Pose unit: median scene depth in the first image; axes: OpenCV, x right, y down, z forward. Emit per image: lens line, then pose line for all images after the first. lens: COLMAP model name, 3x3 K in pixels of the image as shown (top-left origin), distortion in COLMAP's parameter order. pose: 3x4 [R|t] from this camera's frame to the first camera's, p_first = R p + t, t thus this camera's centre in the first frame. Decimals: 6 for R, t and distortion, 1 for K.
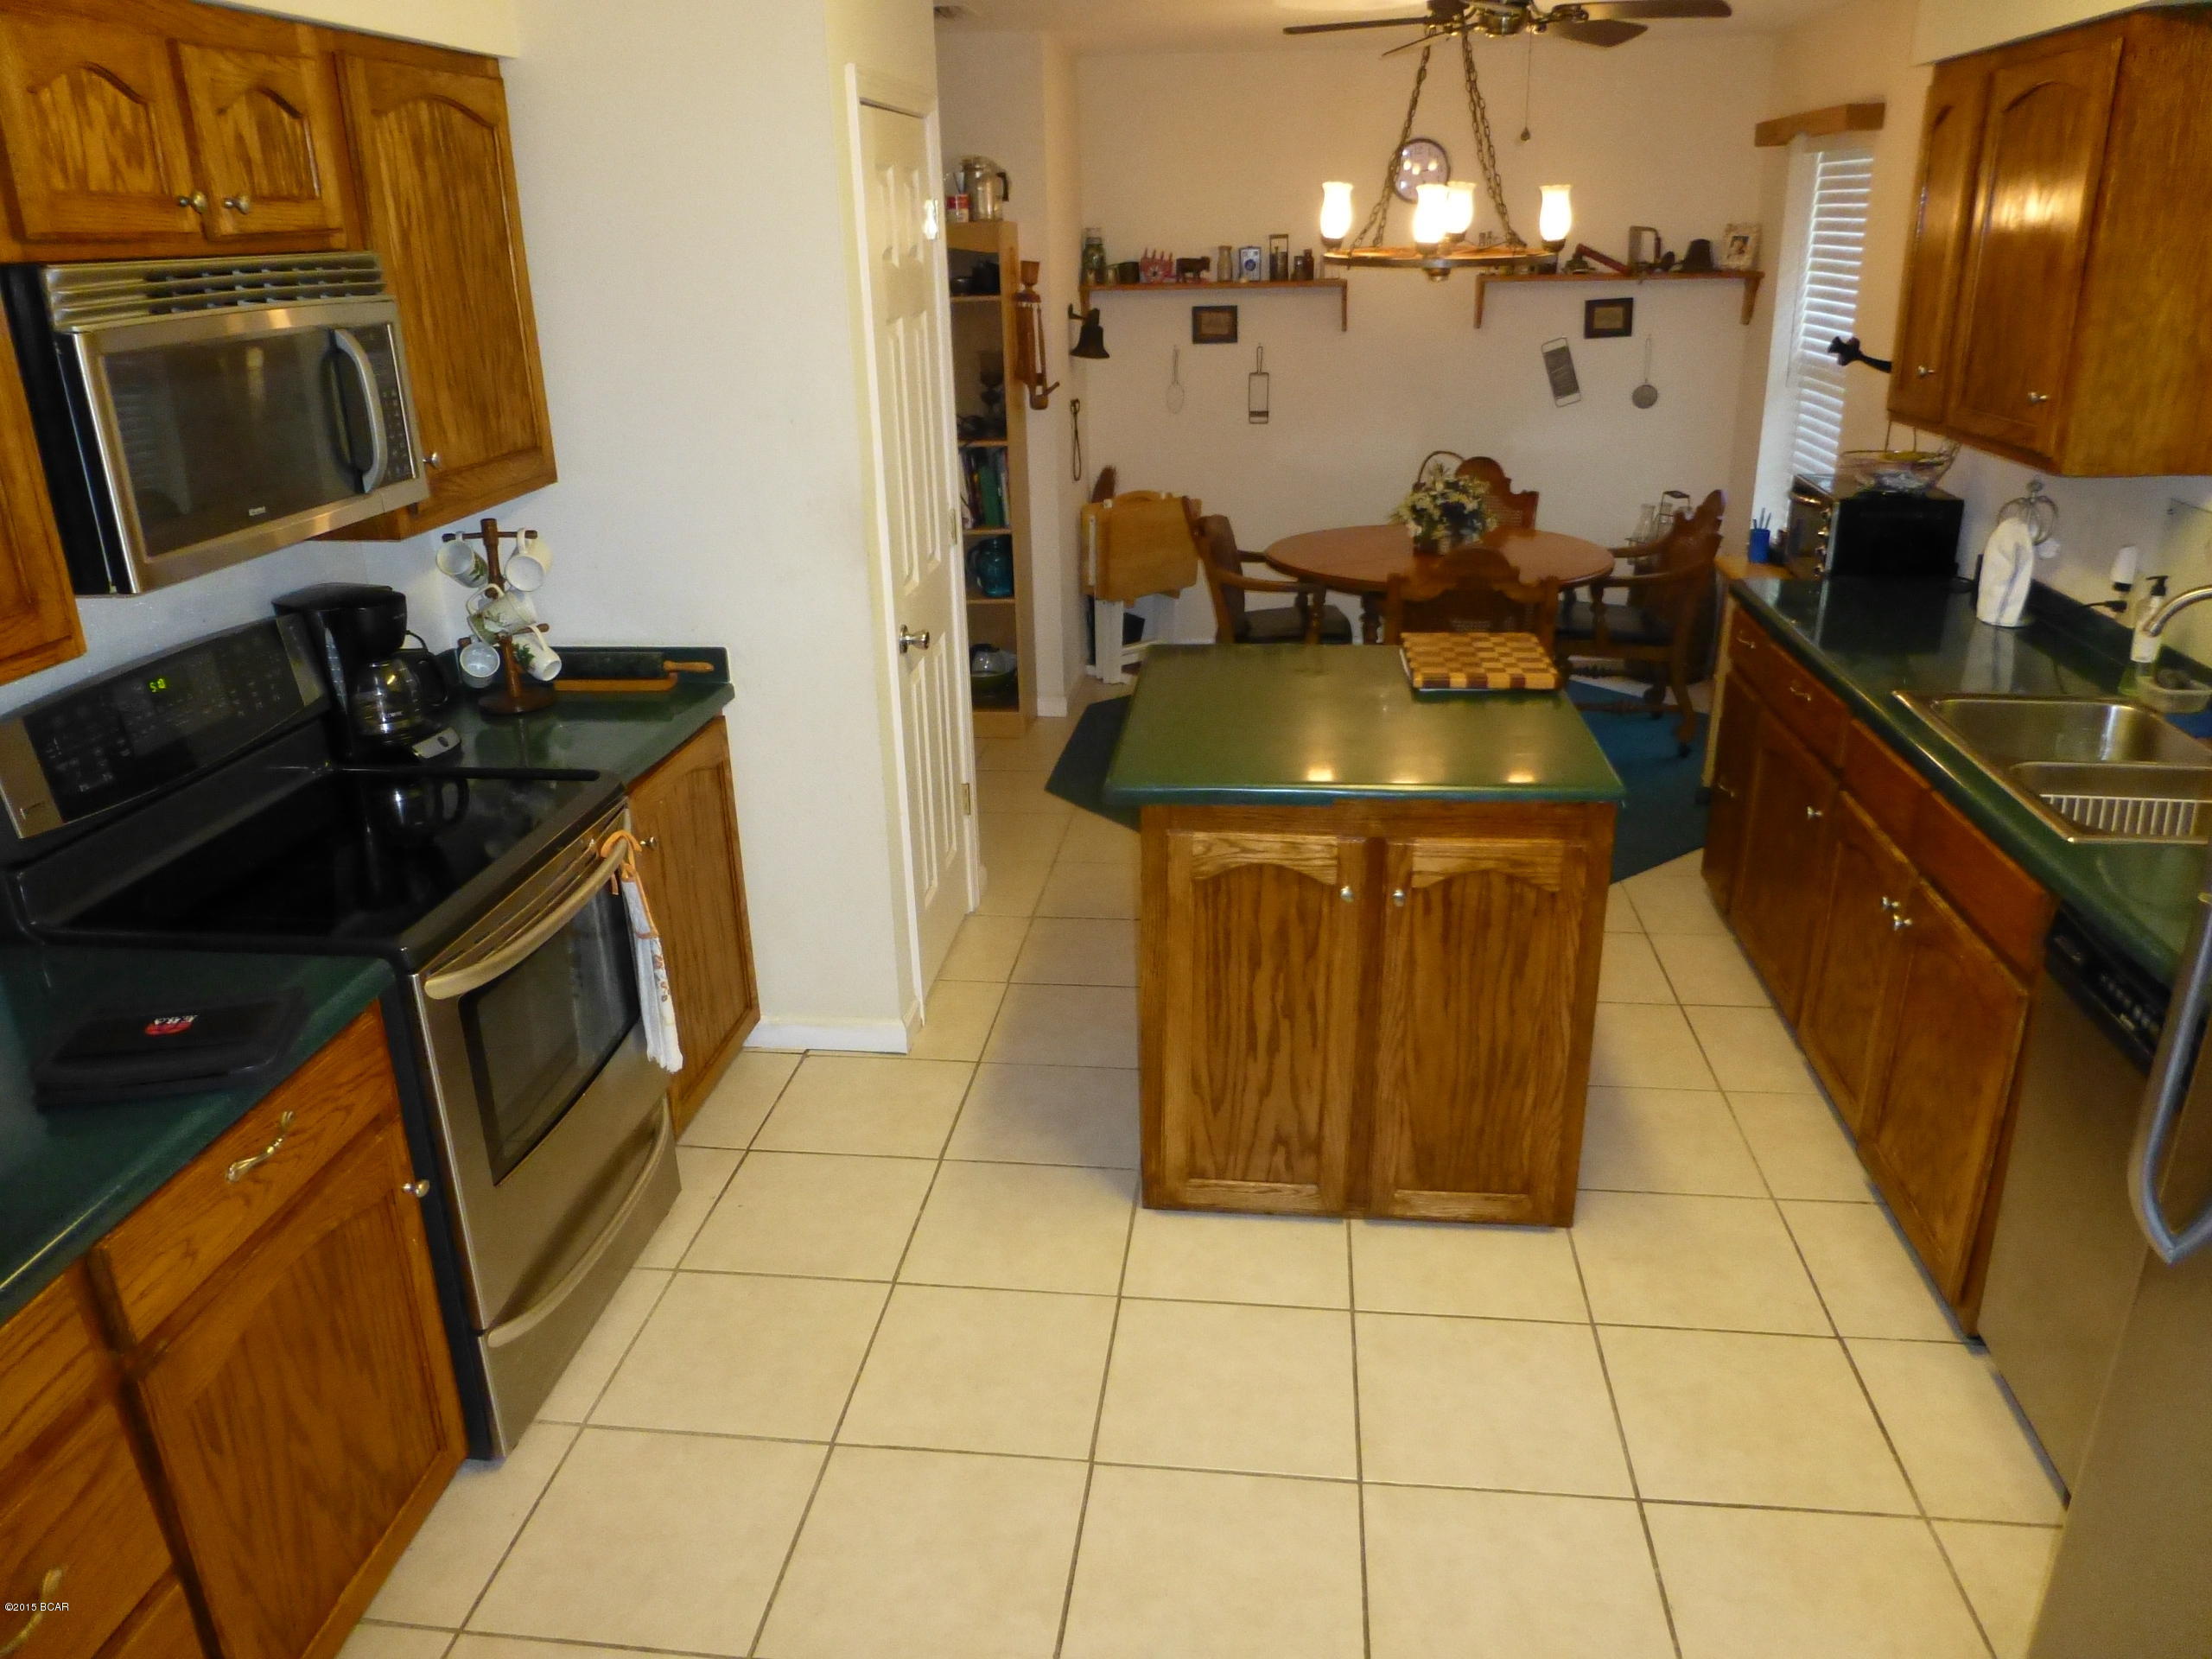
lens RADIAL K [[1593.3, 0, 1098.1], [0, 1593.3, 838.5], [0, 0, 1]] dist [-0.034640, 0.008597]
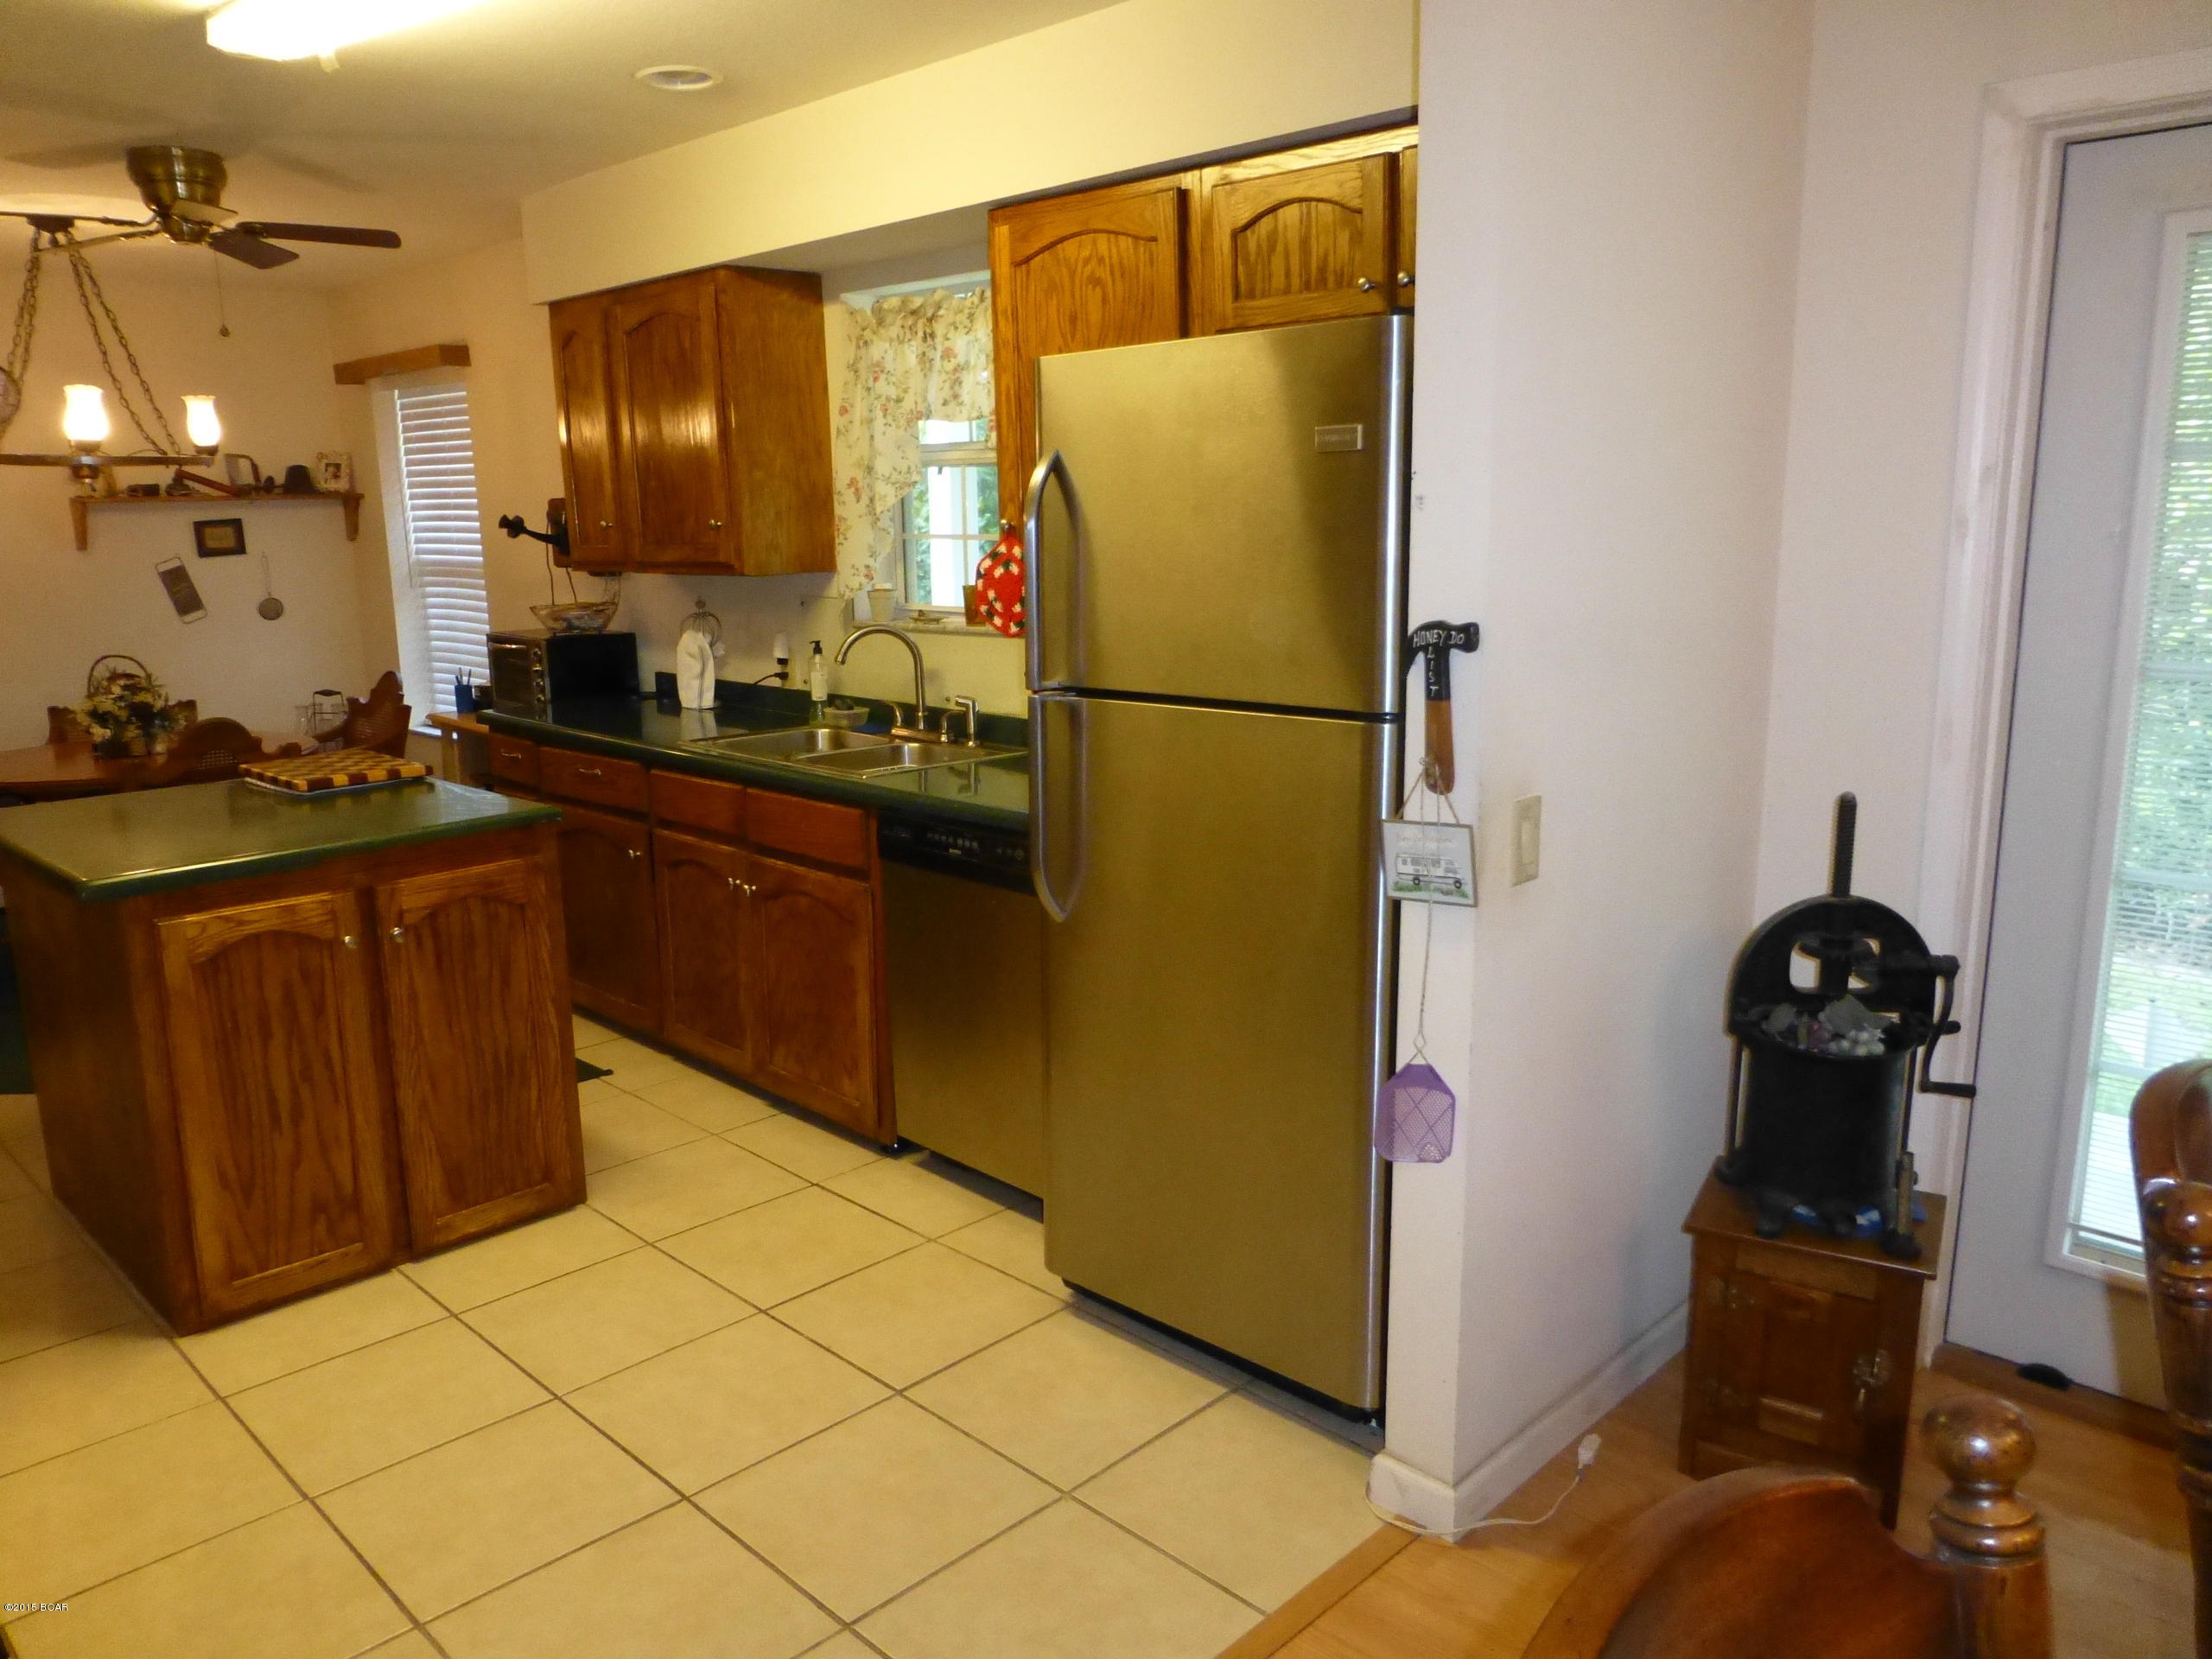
lens RADIAL K [[1593.3, 0, 1107.3], [0, 1593.3, 824.9], [0, 0, 1]] dist [-0.034640, 0.008597]
pose [[0.611131, -0.140308, 0.778995, -0.331249], [0.282071, 0.958156, -0.048711, 0.144918], [-0.739564, 0.249500, 0.625136, -0.074574]]
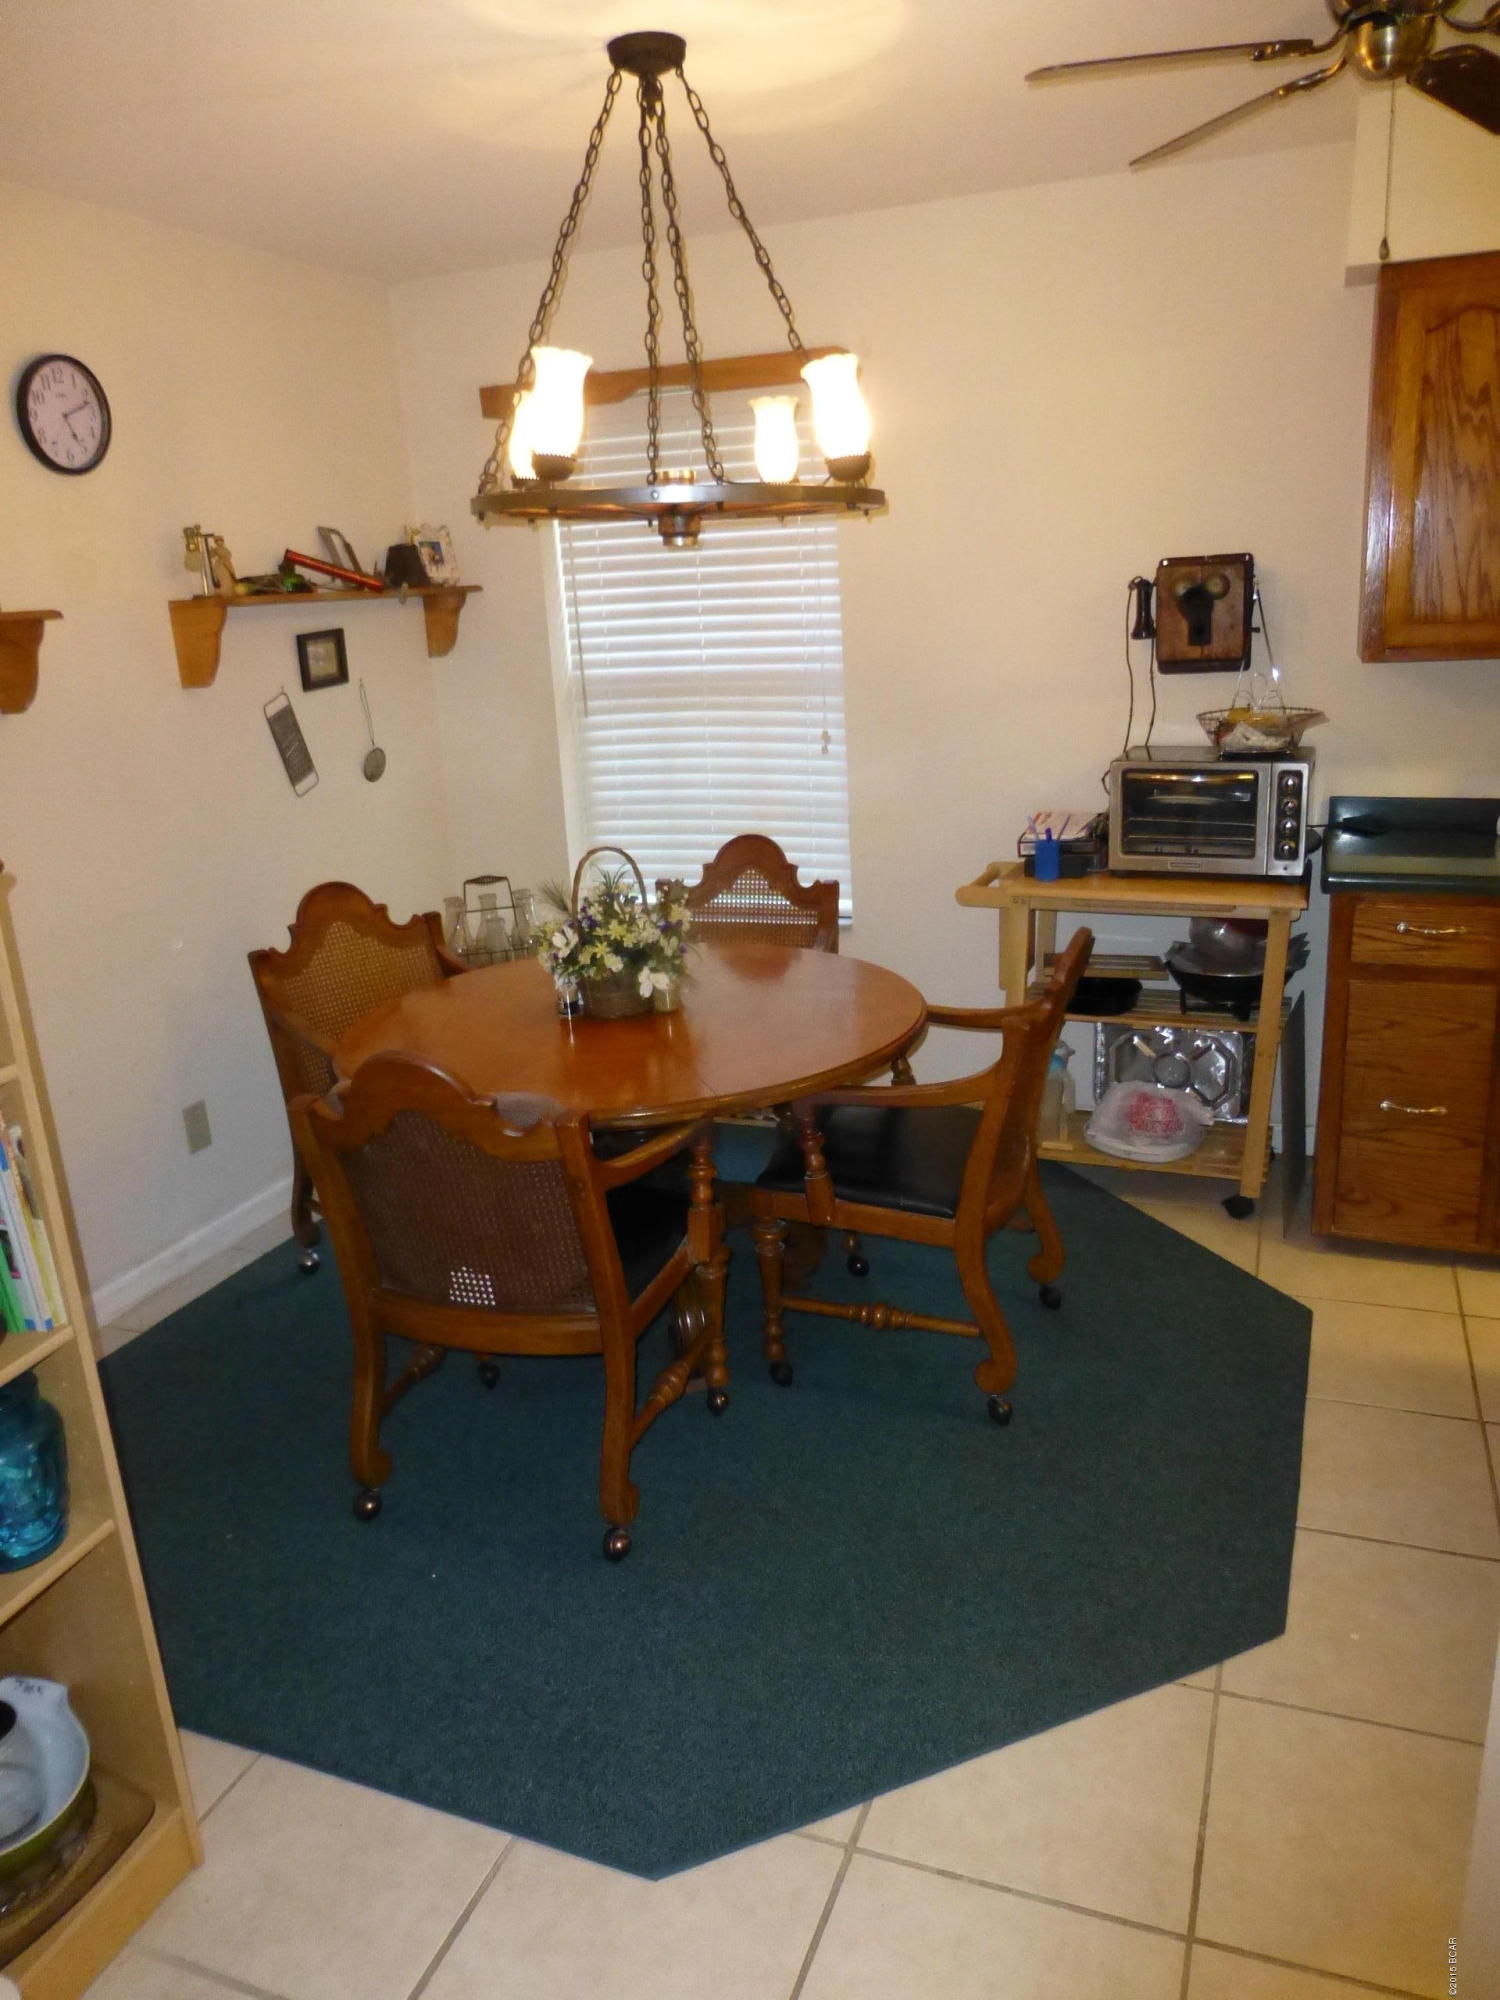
lens RADIAL K [[1440.6, 0, 748.6], [0, 1440.6, 1000.5], [0, 0, 1]] dist [-0.034640, 0.008597]
pose [[0.252758, -0.254398, 0.933485, -0.508574], [0.389229, 0.910034, 0.142616, -0.453389], [-0.885785, 0.327292, 0.329037, 1.459789]]
